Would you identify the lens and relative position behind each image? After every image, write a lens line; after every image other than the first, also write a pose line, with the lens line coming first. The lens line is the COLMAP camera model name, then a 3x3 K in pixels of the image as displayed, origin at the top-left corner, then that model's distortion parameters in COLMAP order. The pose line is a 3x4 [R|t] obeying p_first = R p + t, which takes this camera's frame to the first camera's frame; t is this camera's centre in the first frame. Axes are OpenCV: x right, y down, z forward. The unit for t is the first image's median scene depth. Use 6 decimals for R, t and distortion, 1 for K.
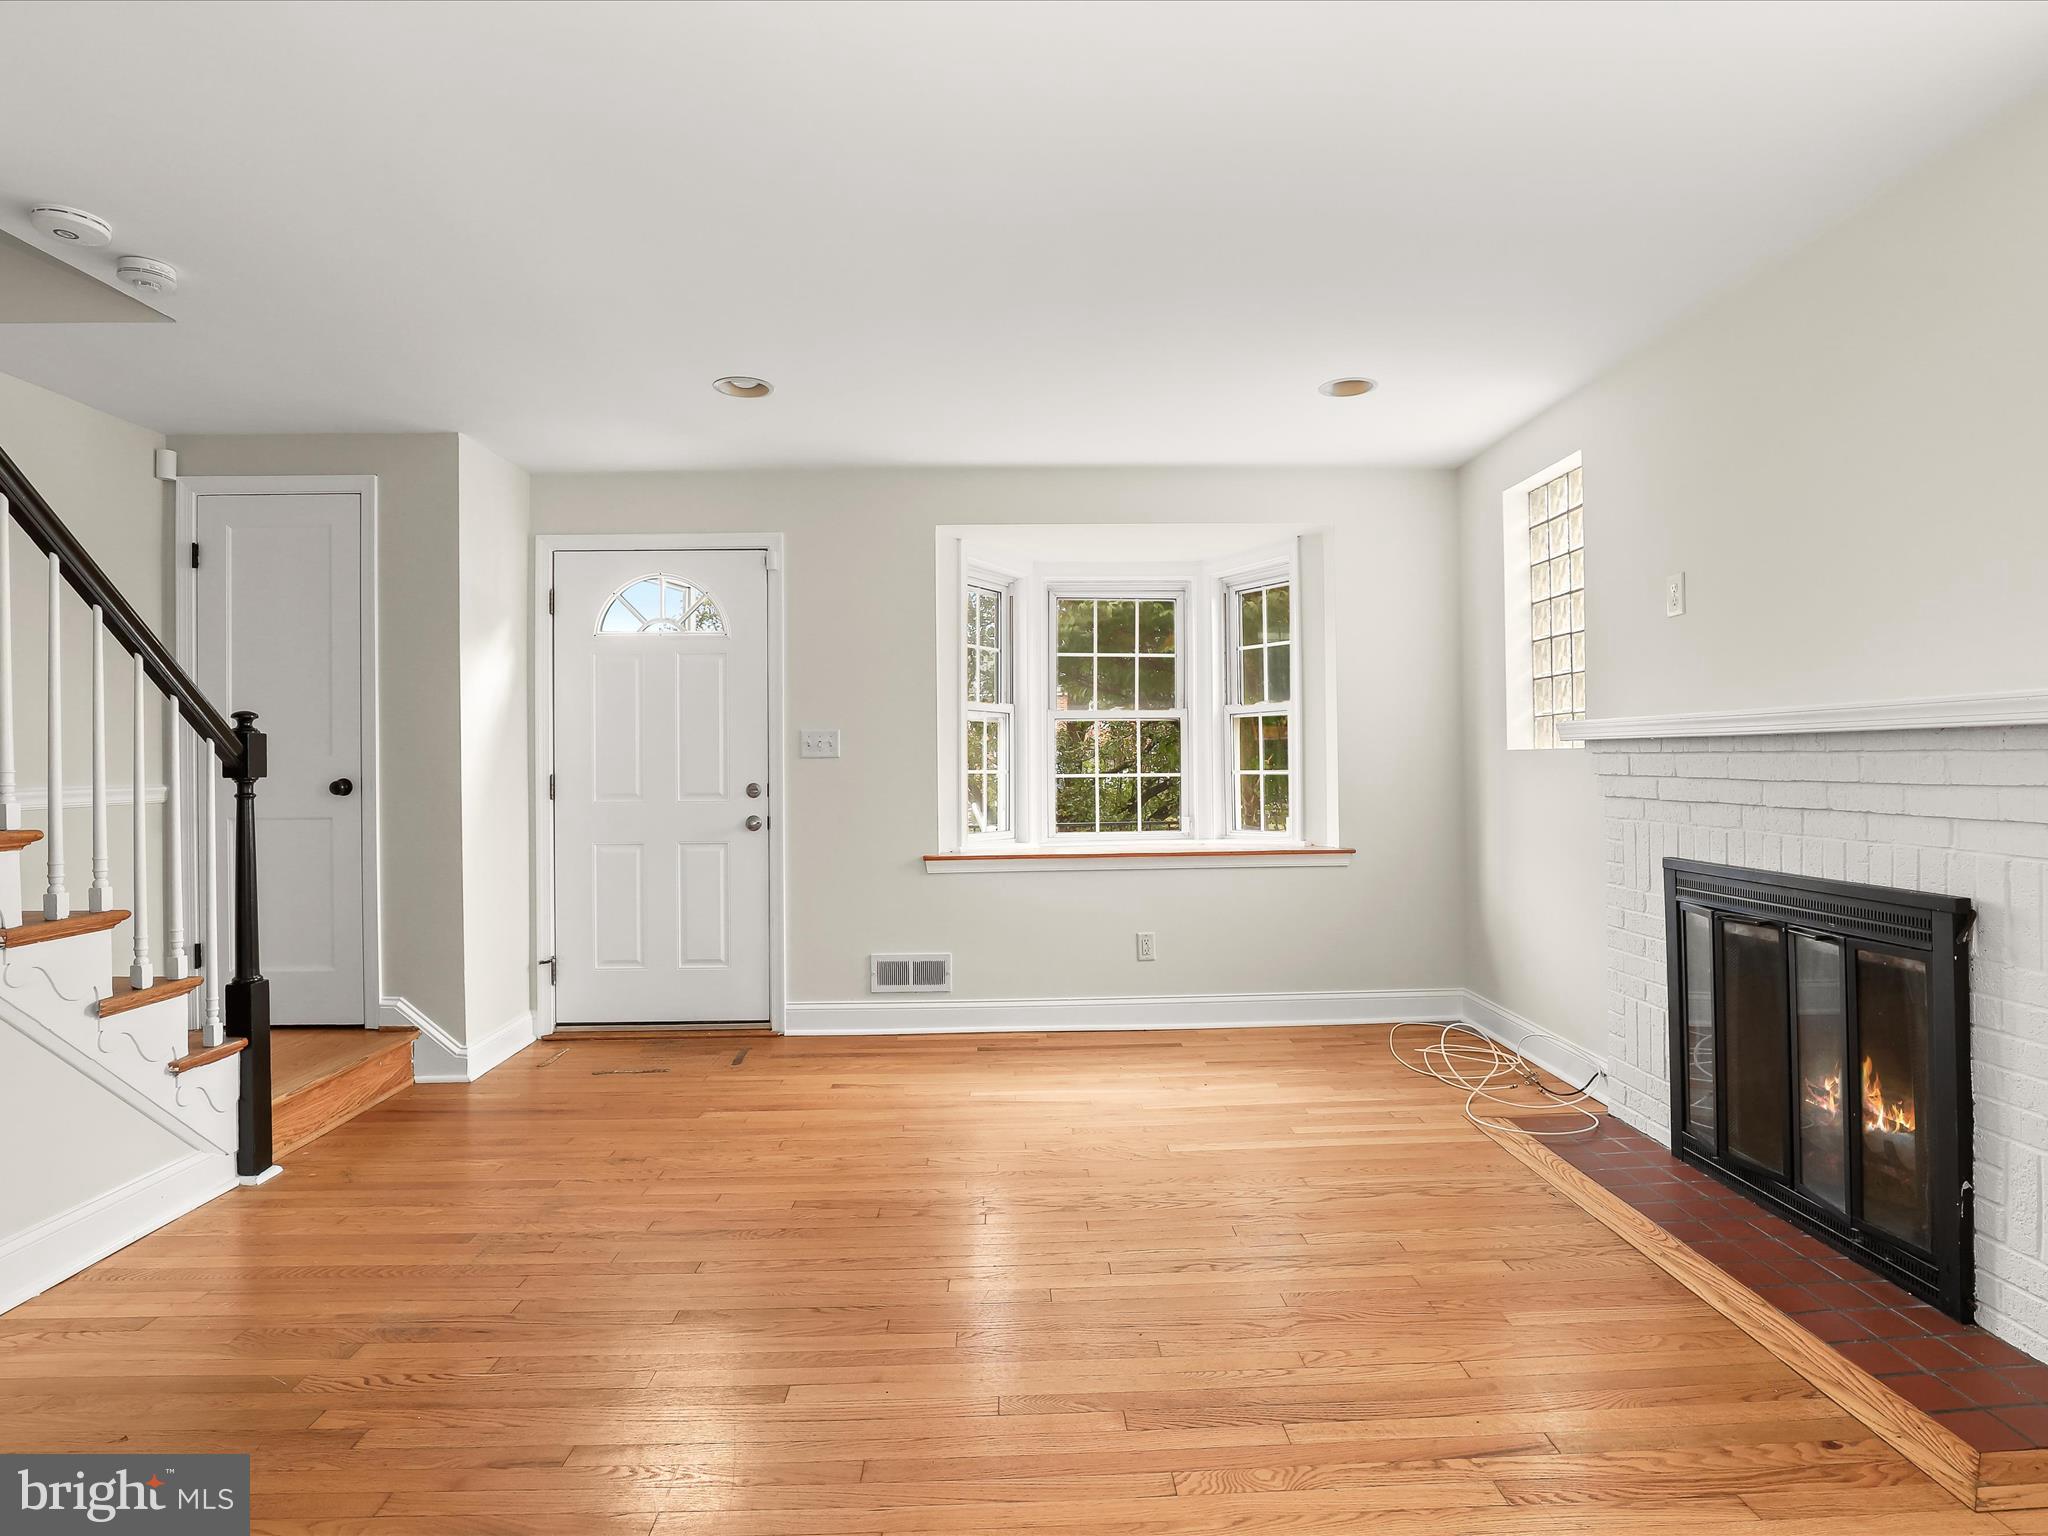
lens RADIAL K [[1077.1, 0, 1035.1], [0, 1077.1, 761.1], [0, 0, 1]] dist [-0.015308, 0.002814]
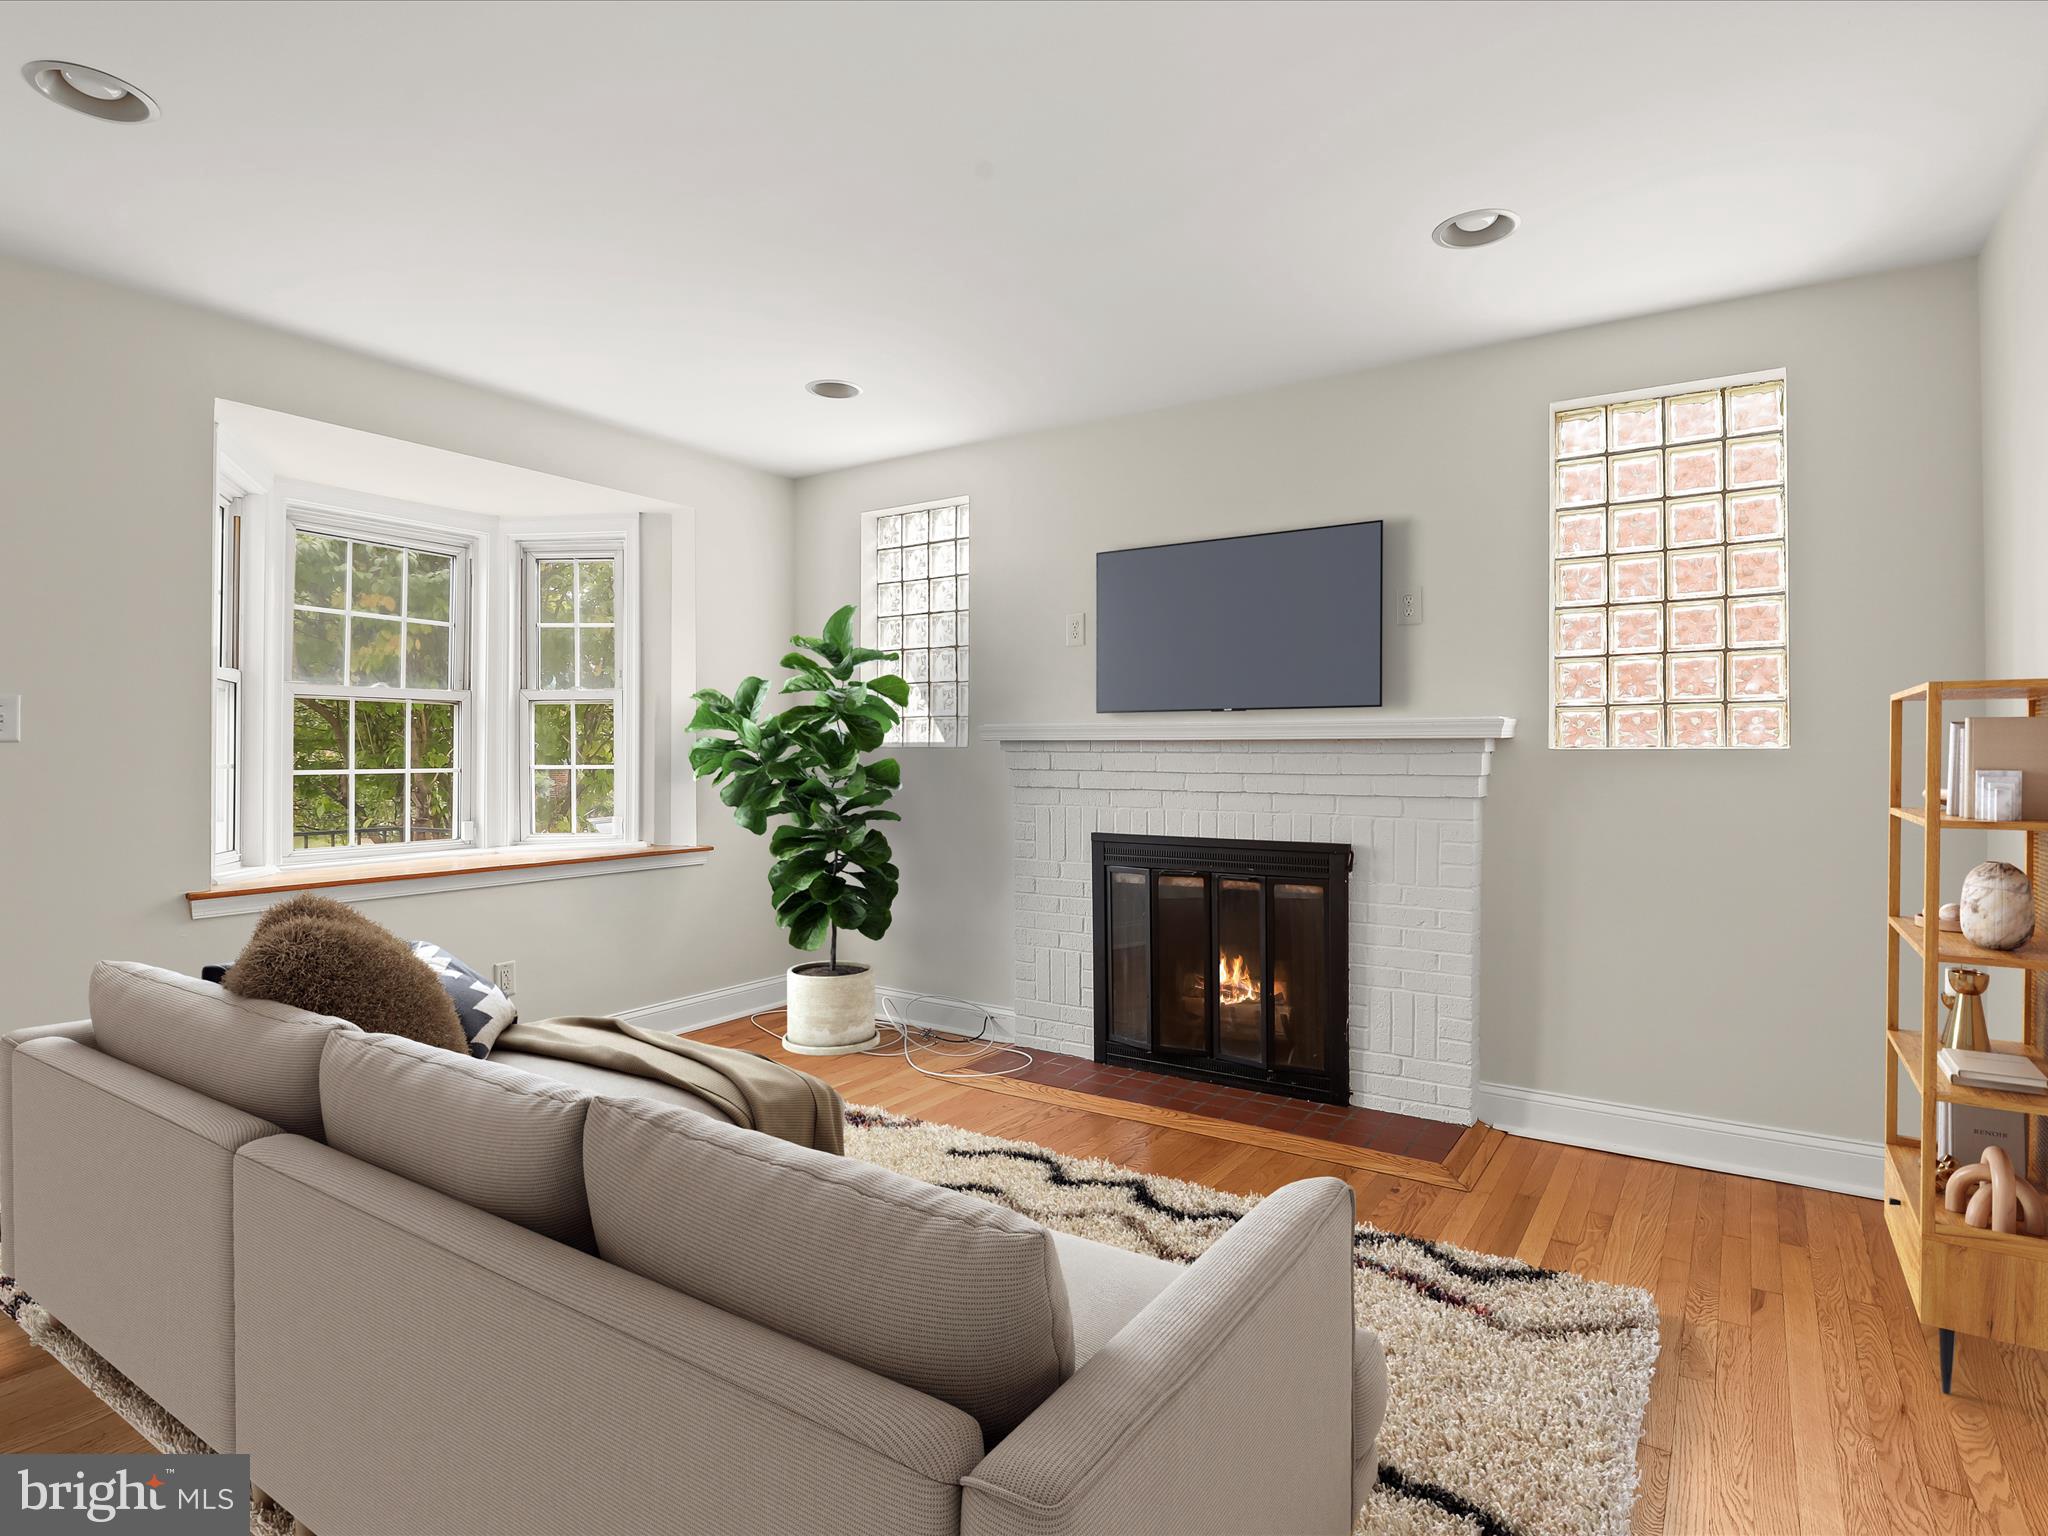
lens RADIAL K [[1077.1, 0, 1035.1], [0, 1077.1, 761.1], [0, 0, 1]] dist [-0.015308, 0.002814]
pose [[0.575468, 0.005126, 0.817808, -0.493356], [-0.008450, 0.999964, -0.000322, 0.004097], [-0.817781, -0.006725, 0.575491, 0.294701]]
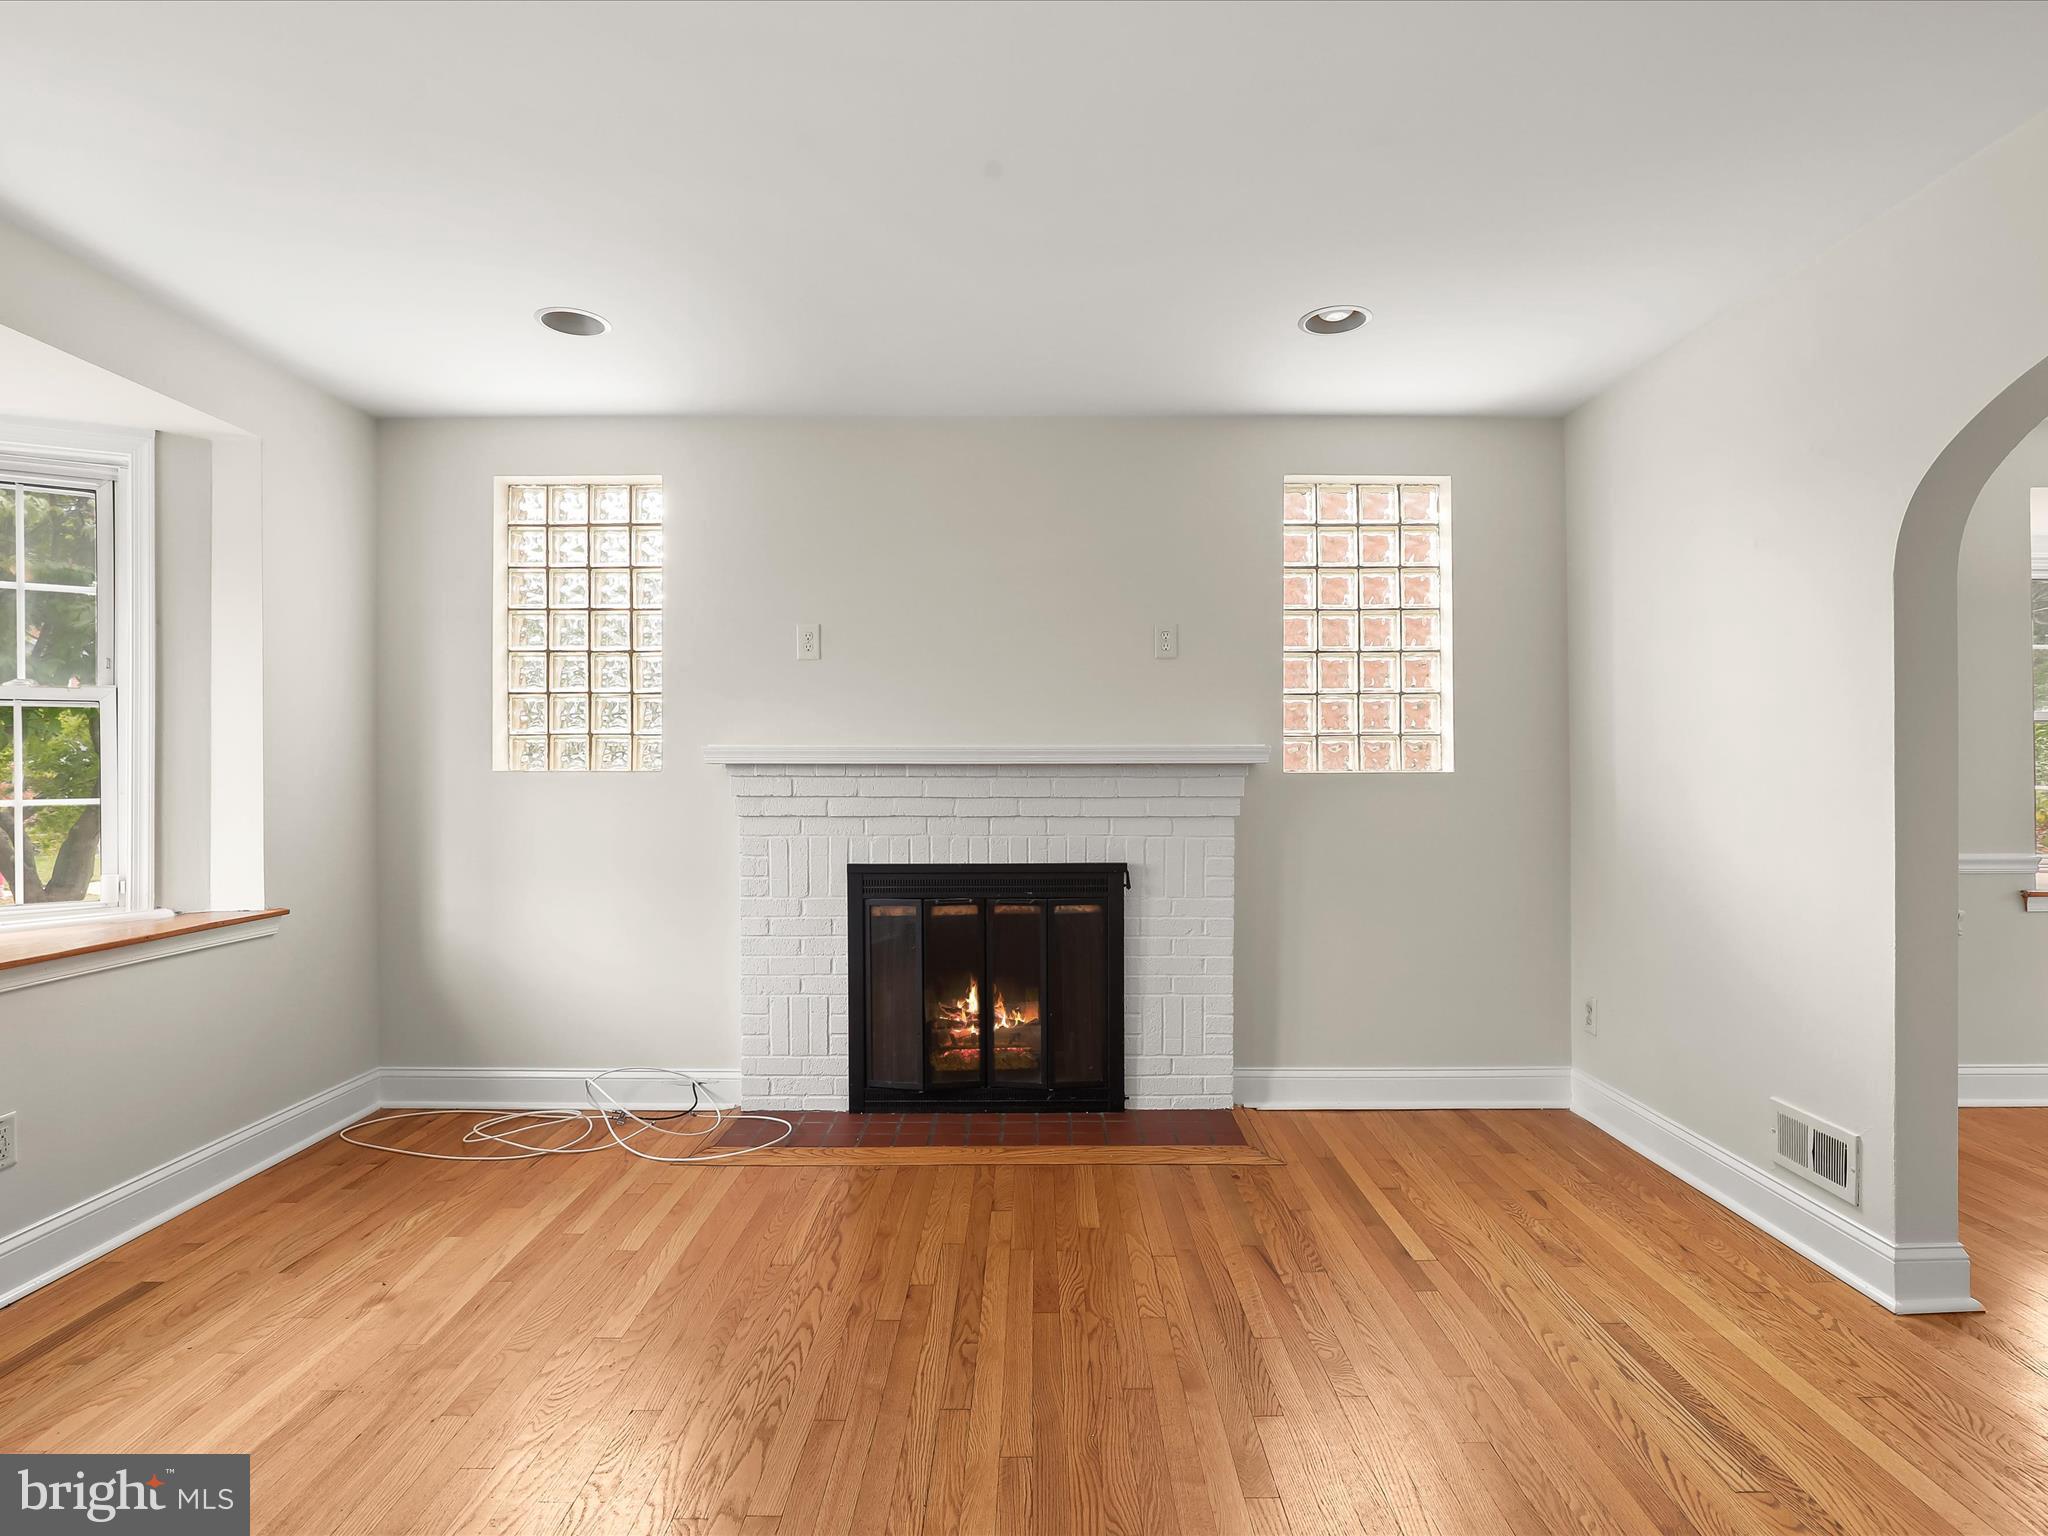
lens RADIAL K [[1085.4, 0, 1041.2], [0, 1085.4, 774.7], [0, 0, 1]] dist [-0.011000, -0.000691]
pose [[0.031017, 0.008496, 0.999483, -0.584967], [0.000348, 0.999964, -0.008510, 0.000595], [-0.999519, 0.000611, 0.031013, 0.713935]]
